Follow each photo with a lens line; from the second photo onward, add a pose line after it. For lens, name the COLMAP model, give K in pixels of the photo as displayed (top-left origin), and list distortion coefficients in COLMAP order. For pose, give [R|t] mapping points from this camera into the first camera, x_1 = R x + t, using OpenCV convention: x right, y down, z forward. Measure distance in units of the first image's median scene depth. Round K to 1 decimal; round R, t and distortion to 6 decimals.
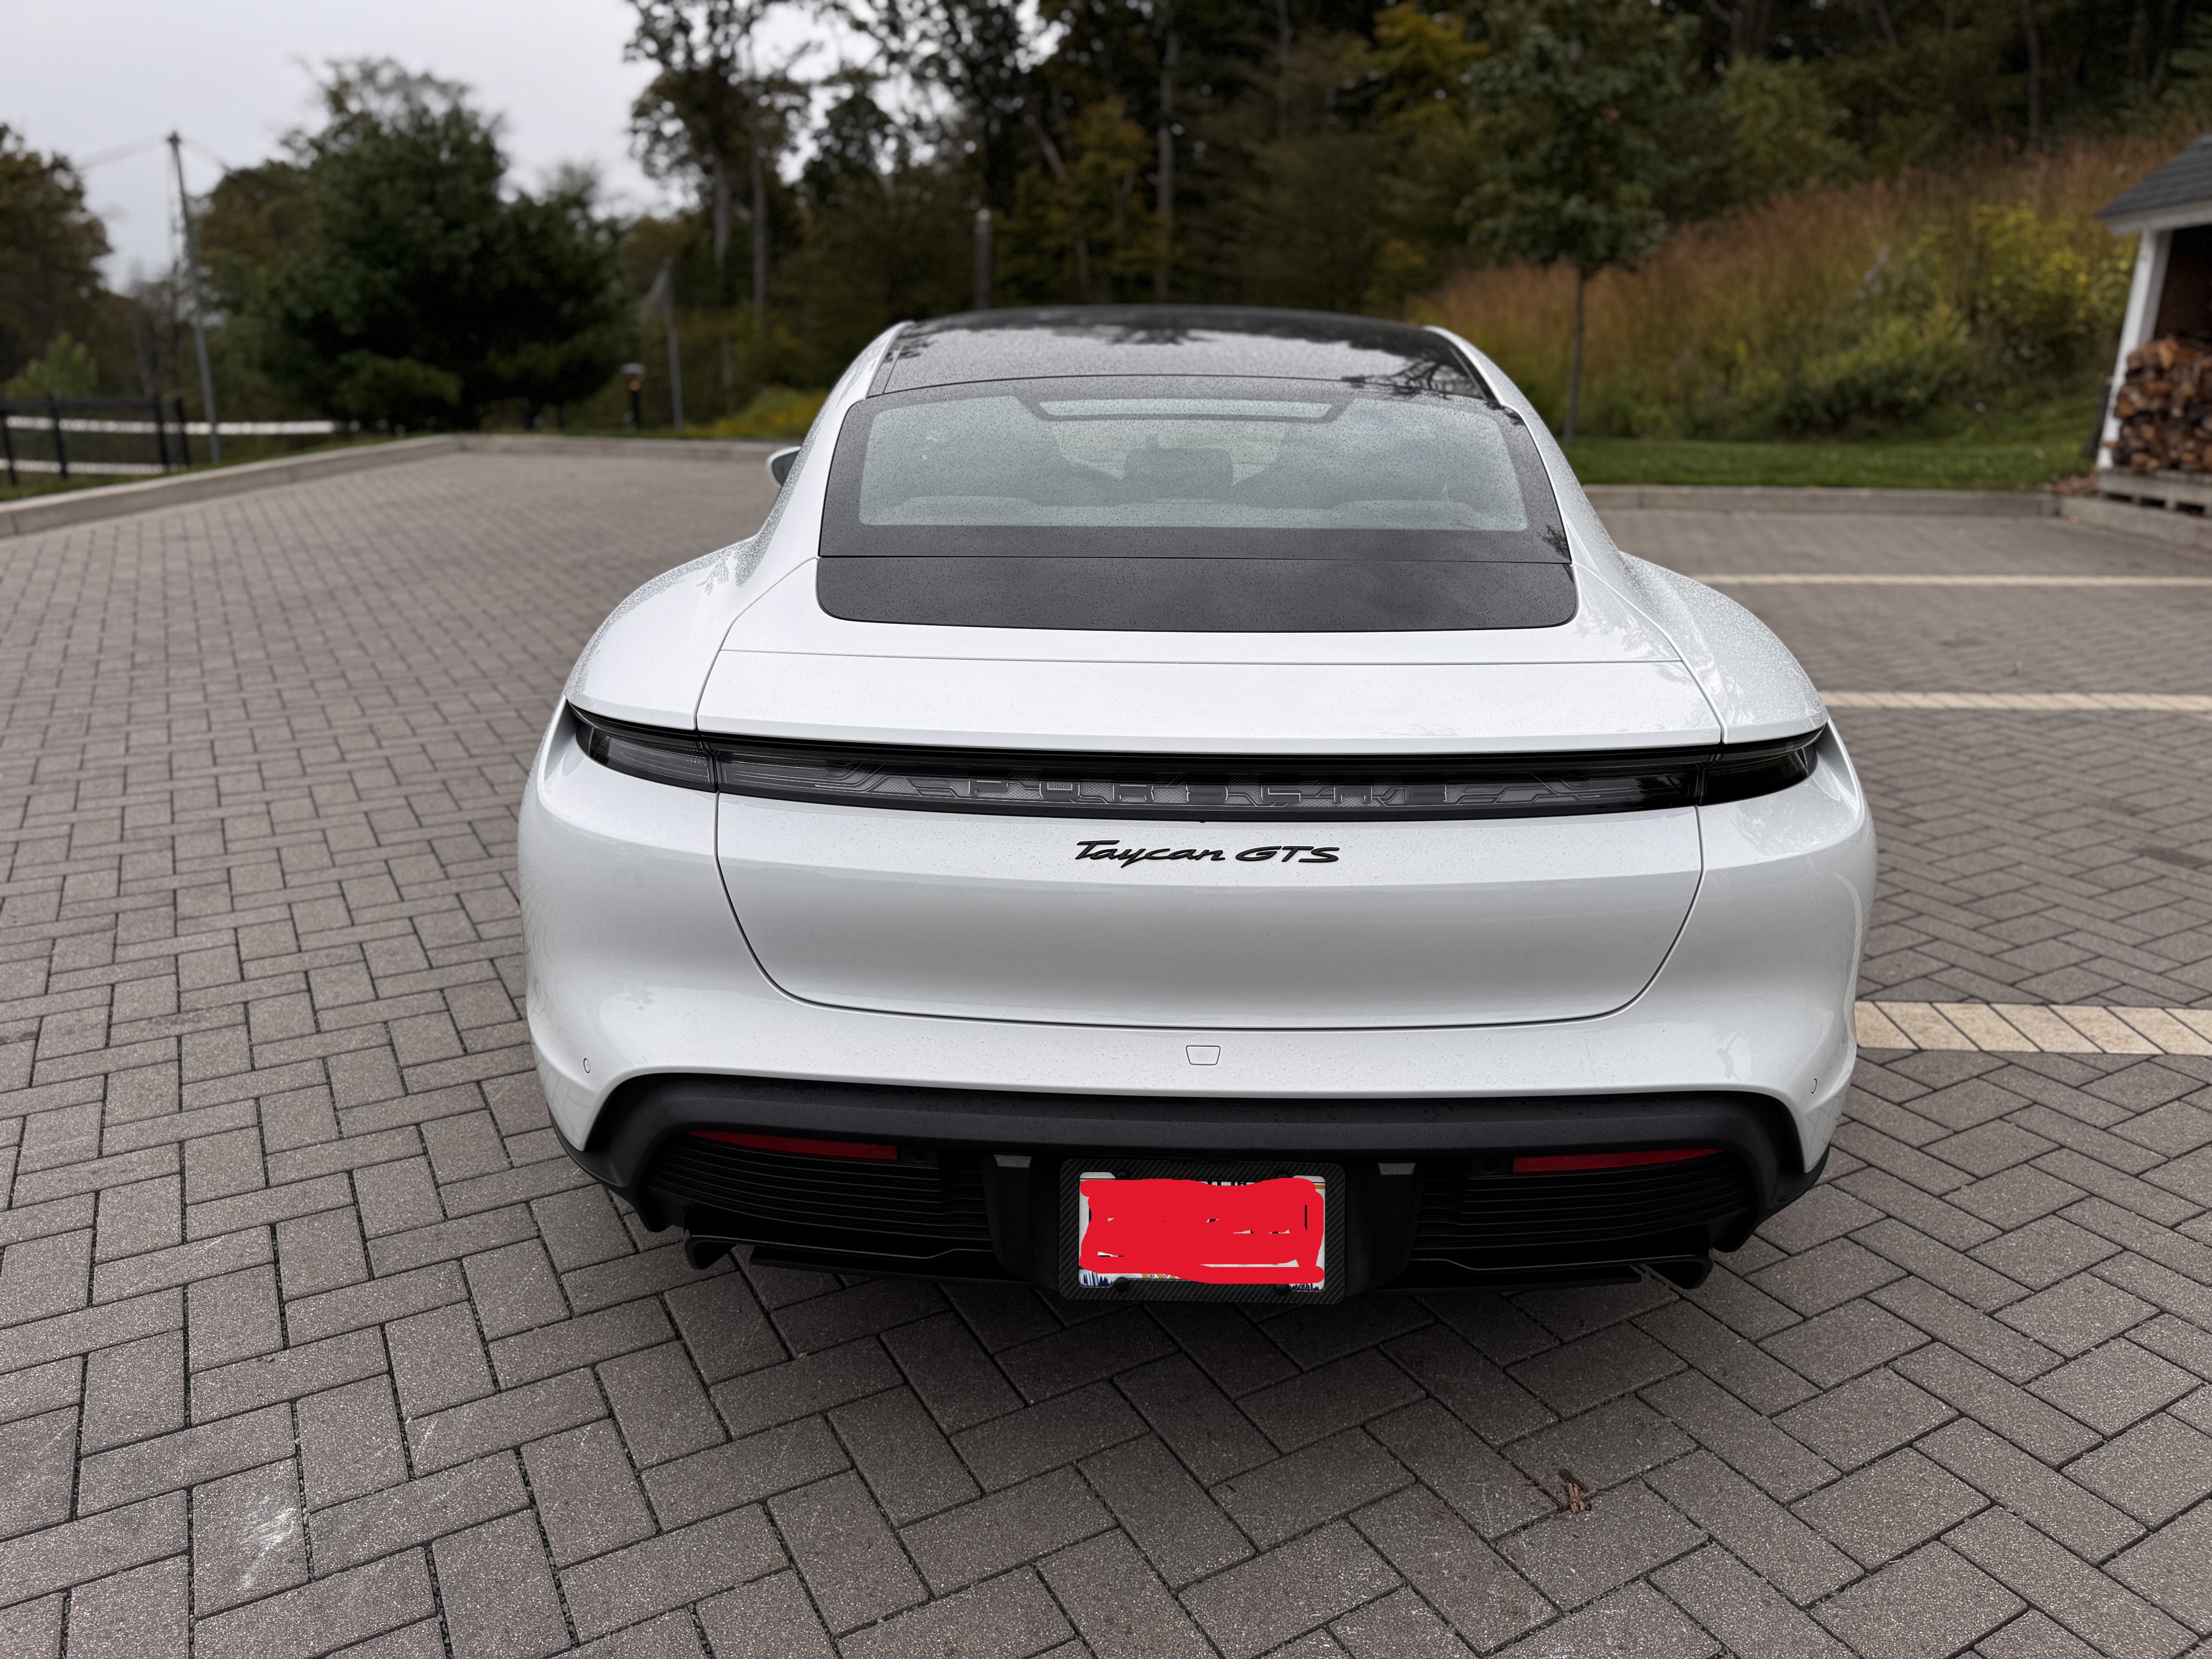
lens RADIAL K [[1582.3, 0, 1090.9], [0, 1582.3, 830.6], [0, 0, 1]] dist [0.004487, -0.005899]
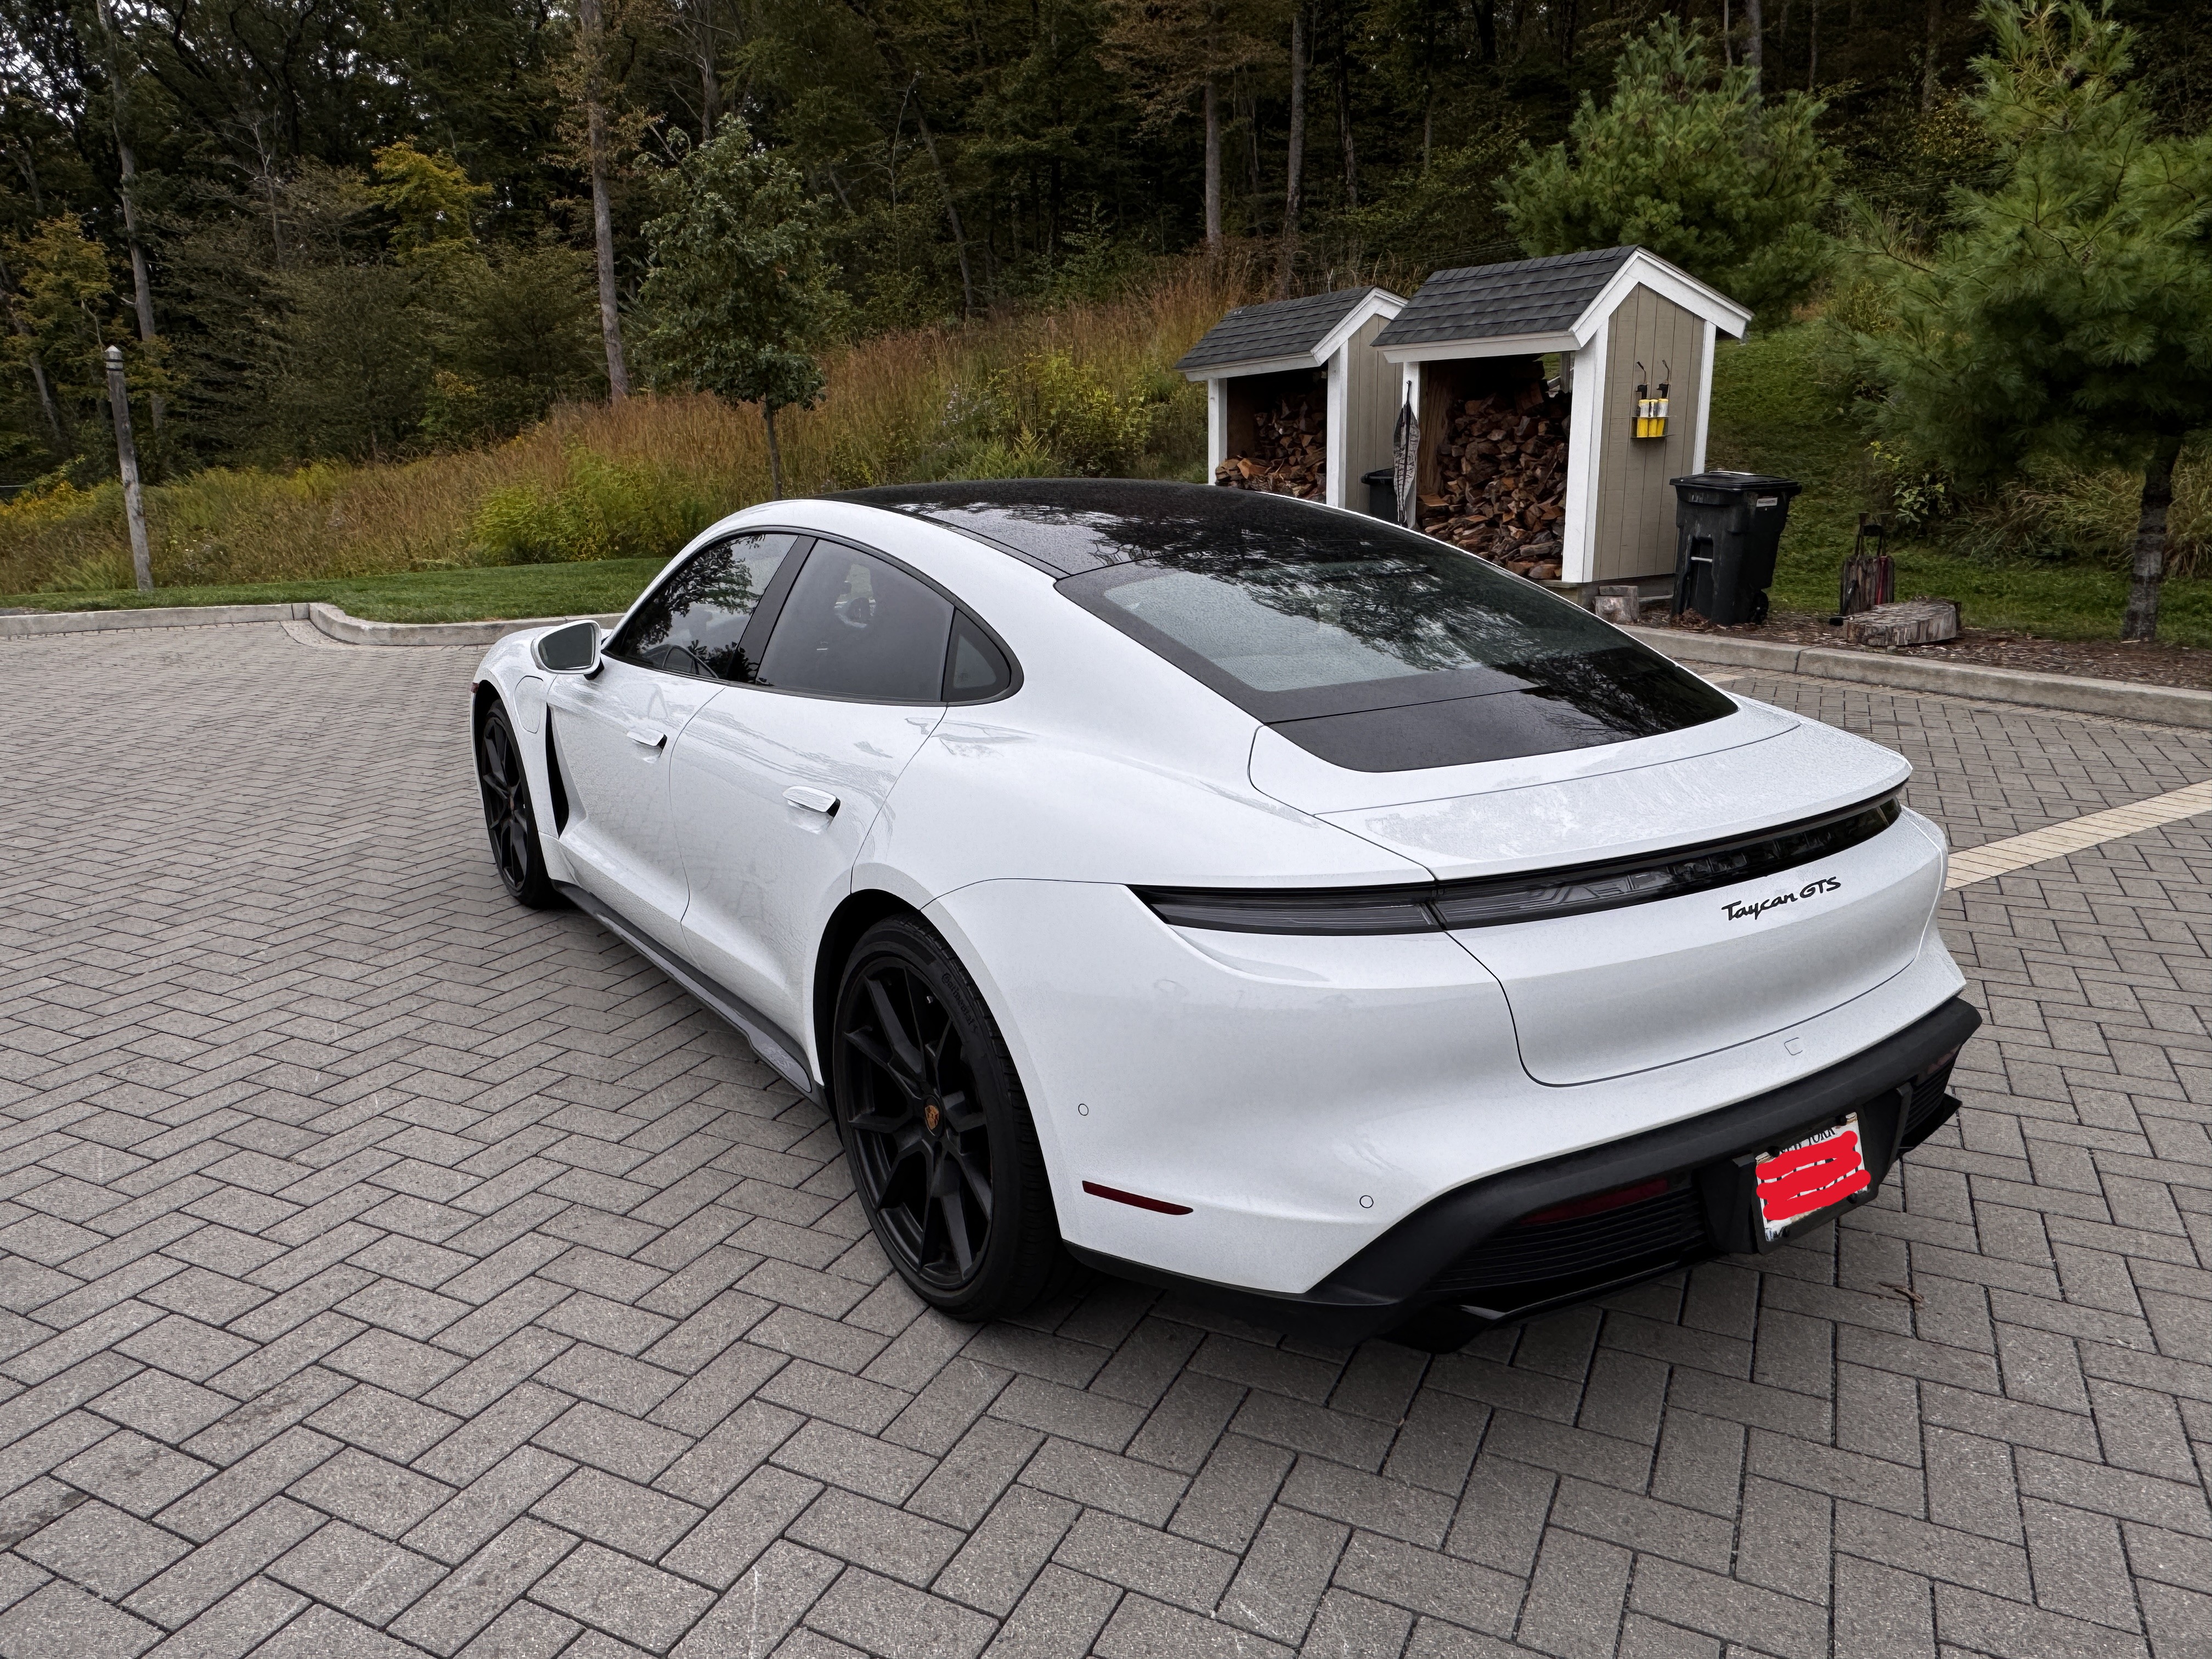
lens RADIAL K [[1499.3, 0, 1102.9], [0, 1499.3, 824.6], [0, 0, 1]] dist [0.001359, 0.003605]
pose [[0.823254, -0.158484, 0.545102, -0.553922], [0.192003, 0.981383, -0.004648, -0.077333], [-0.534217, 0.108488, 0.838357, 0.109025]]
